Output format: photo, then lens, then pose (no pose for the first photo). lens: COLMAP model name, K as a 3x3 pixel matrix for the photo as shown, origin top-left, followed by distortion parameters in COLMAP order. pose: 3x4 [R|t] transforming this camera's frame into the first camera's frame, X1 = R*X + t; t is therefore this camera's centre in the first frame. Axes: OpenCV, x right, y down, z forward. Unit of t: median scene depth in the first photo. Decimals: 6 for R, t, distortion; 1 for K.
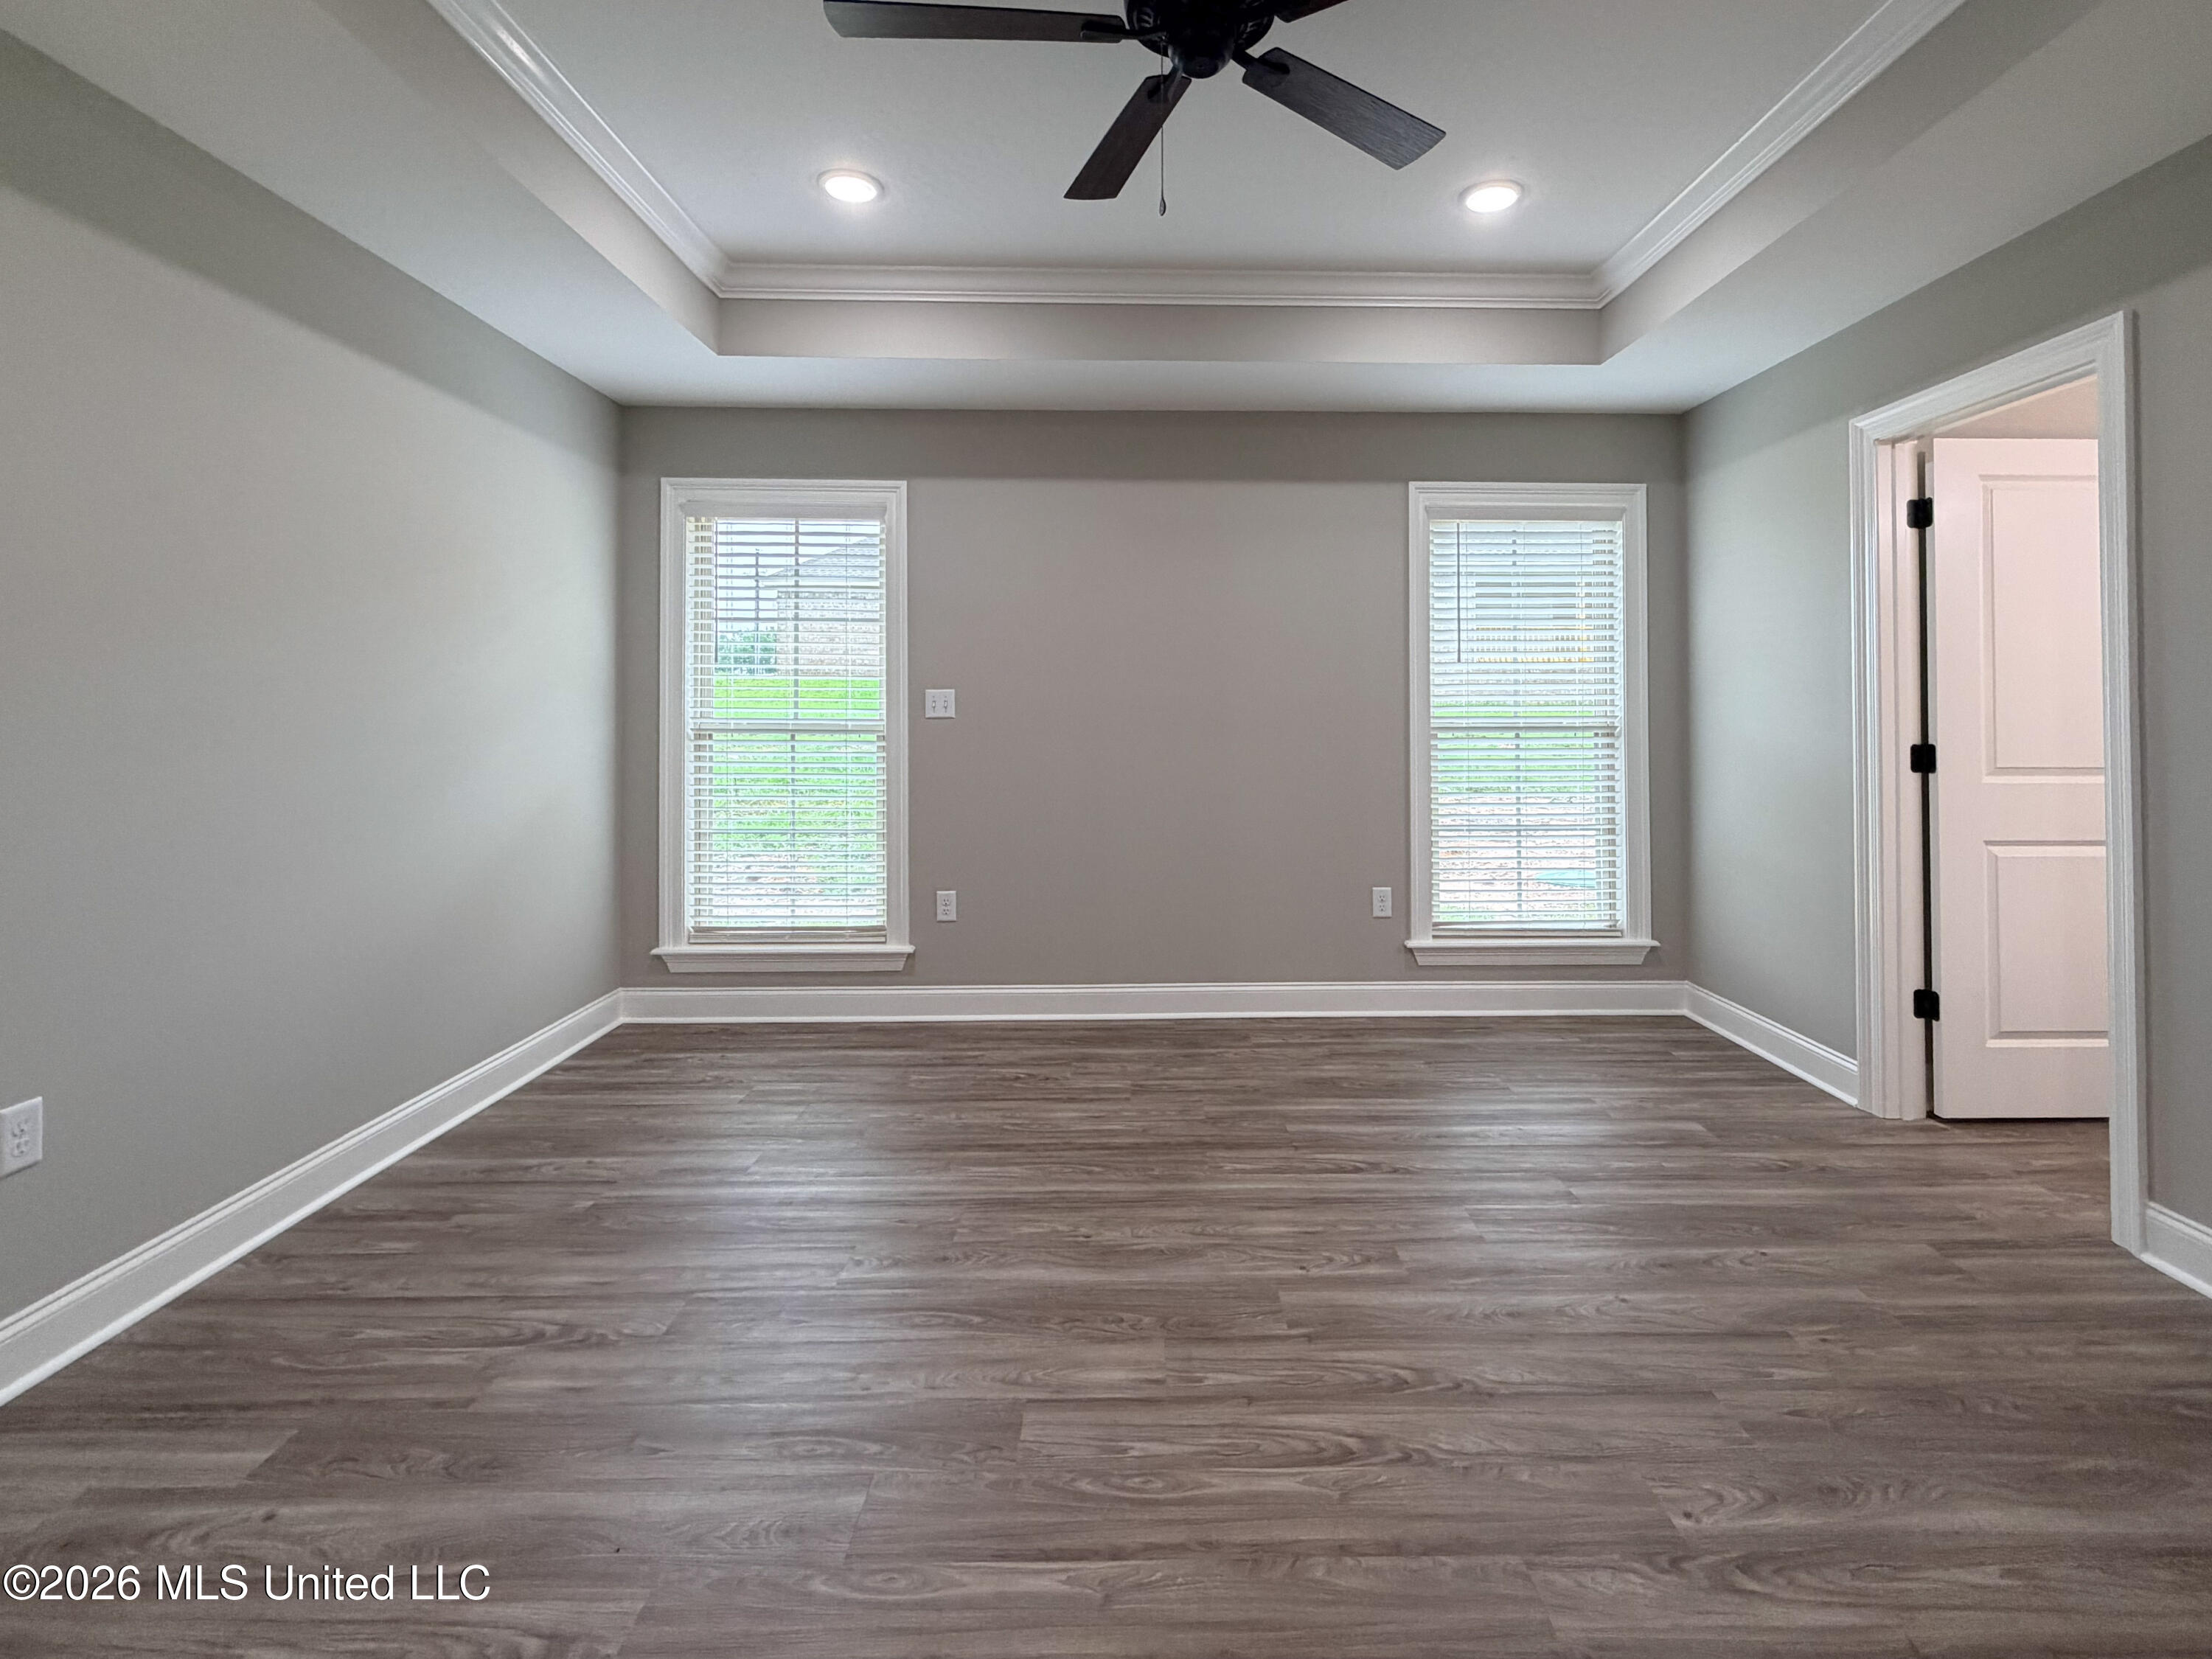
lens RADIAL K [[1047.1, 0, 1151.3], [0, 1047.1, 749.9], [0, 0, 1]] dist [0.000592, -0.001102]
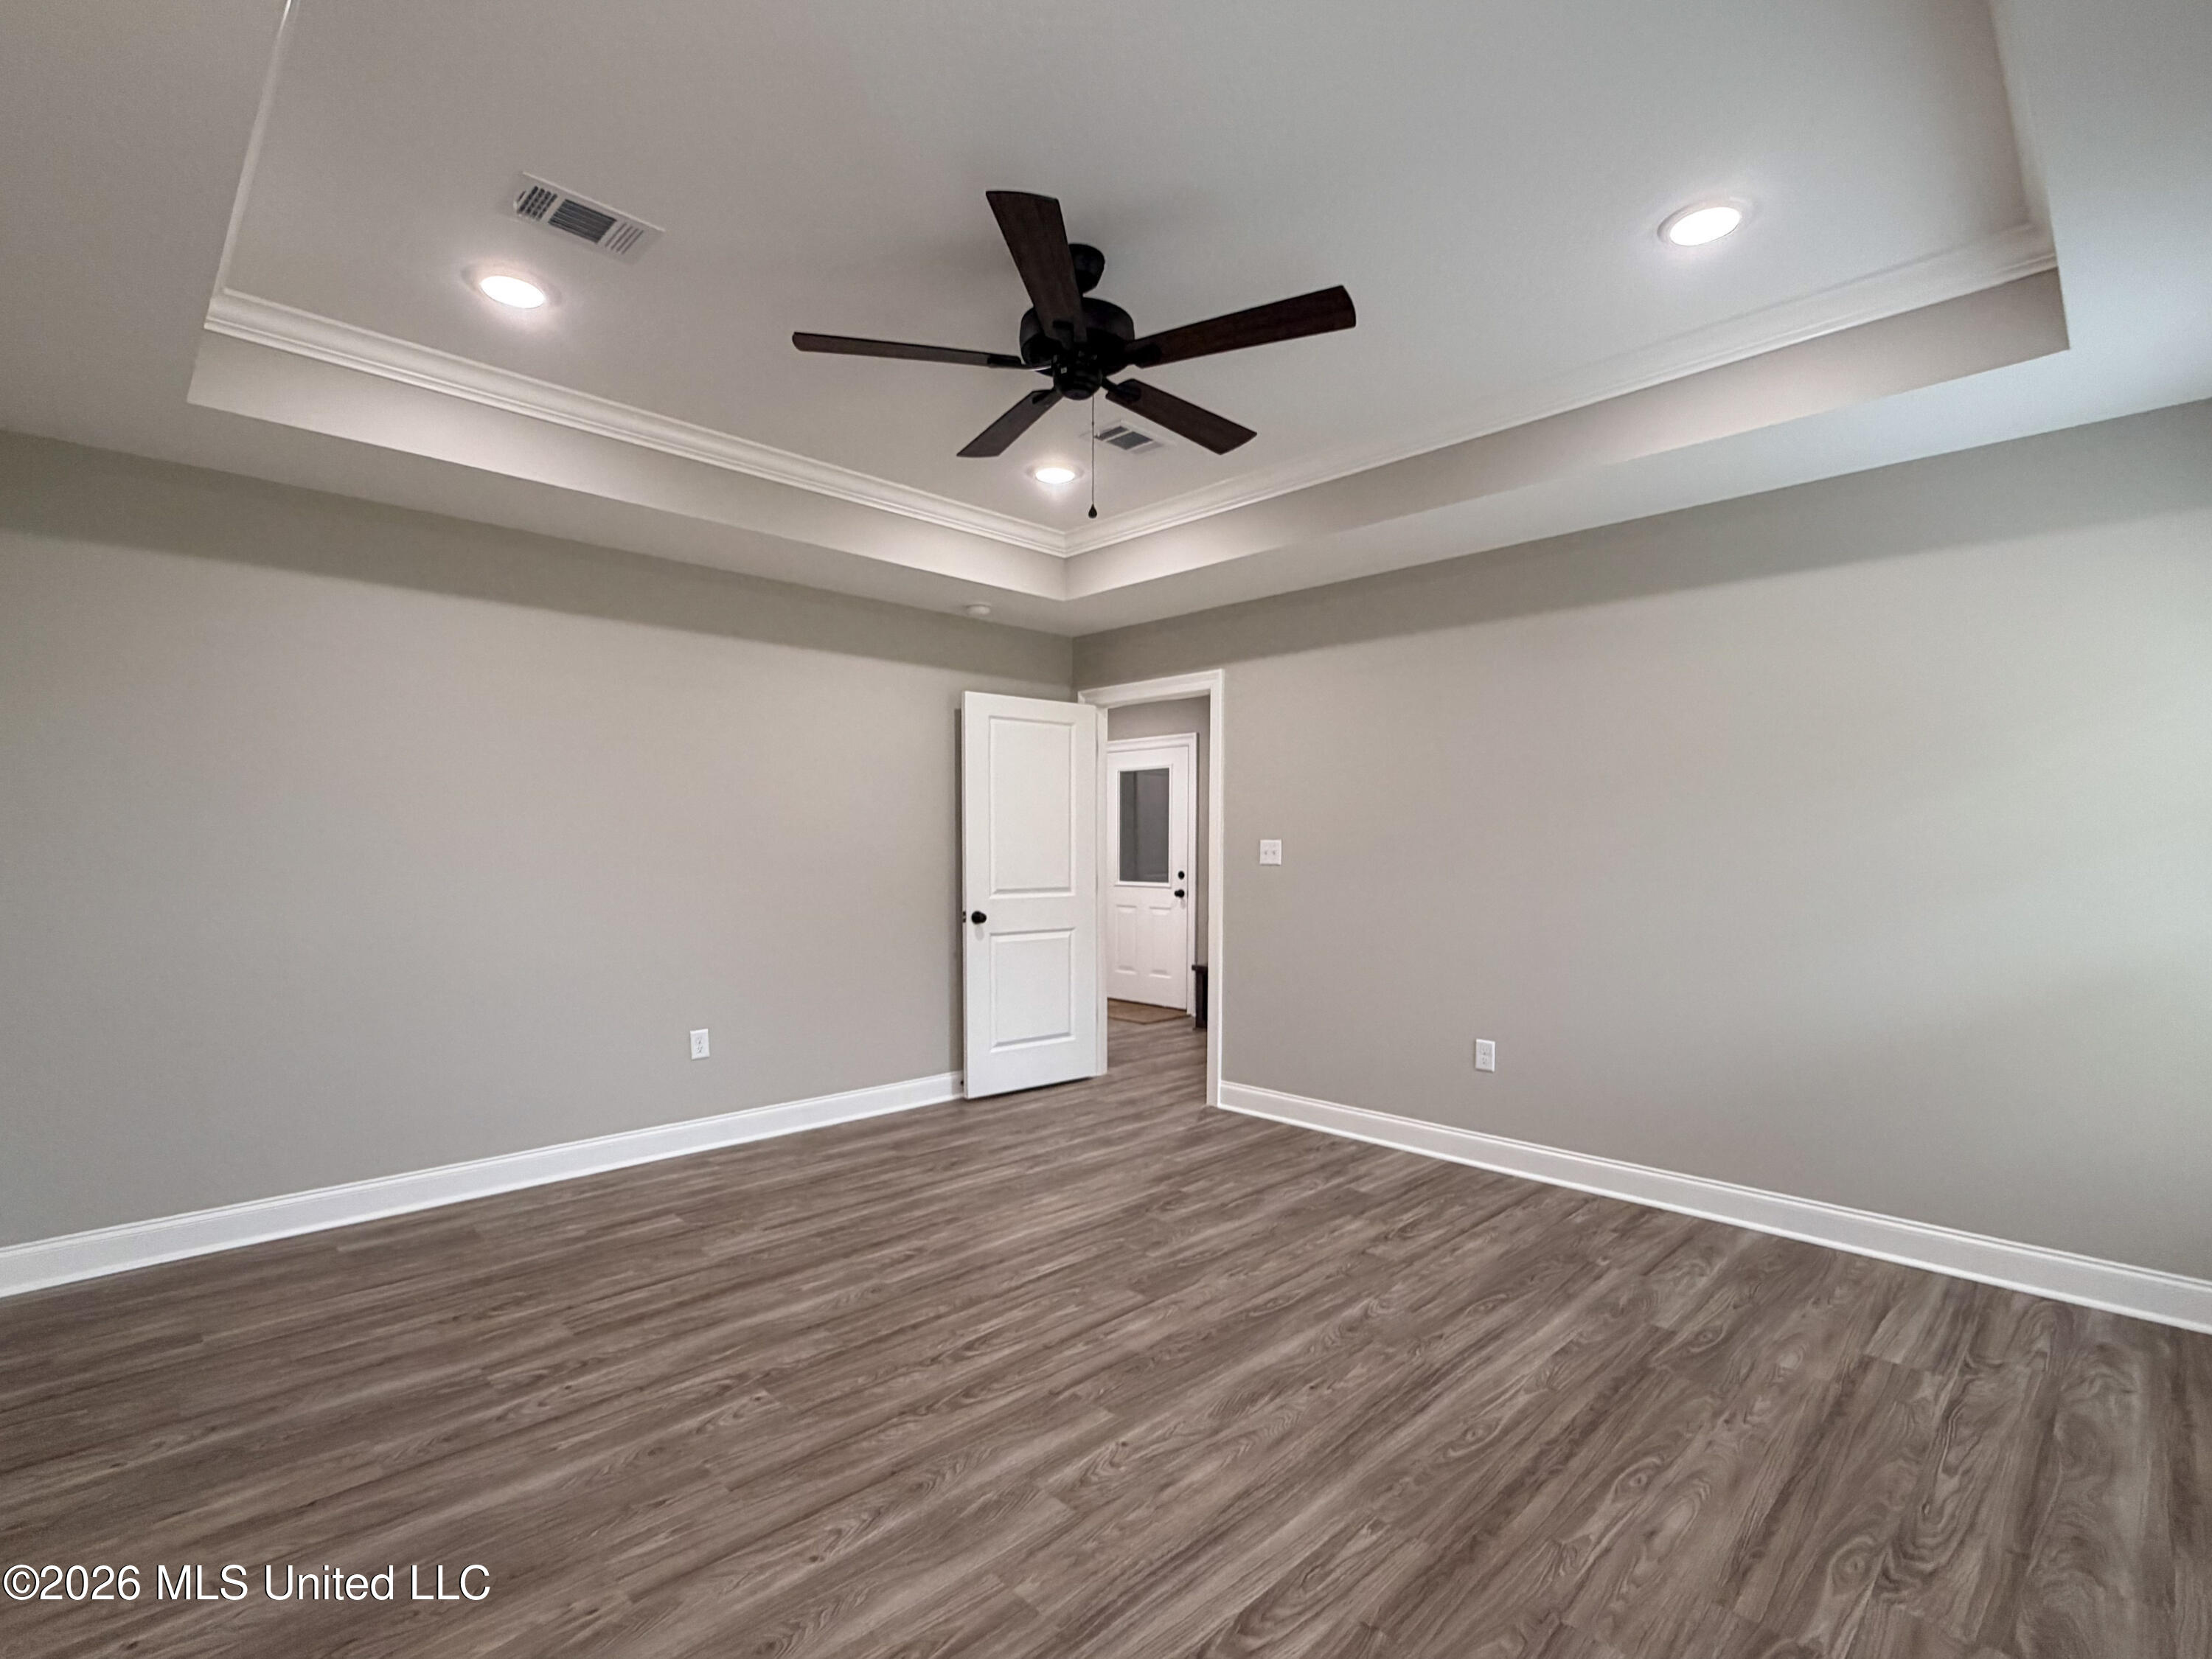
lens RADIAL K [[1047.1, 0, 1091.8], [0, 1047.1, 832.4], [0, 0, 1]] dist [0.000592, -0.001102]
pose [[-0.734769, -0.009579, -0.678250, 0.603937], [-0.024174, 0.999635, 0.012070, -0.056090], [0.677887, 0.025265, -0.734732, 1.225211]]
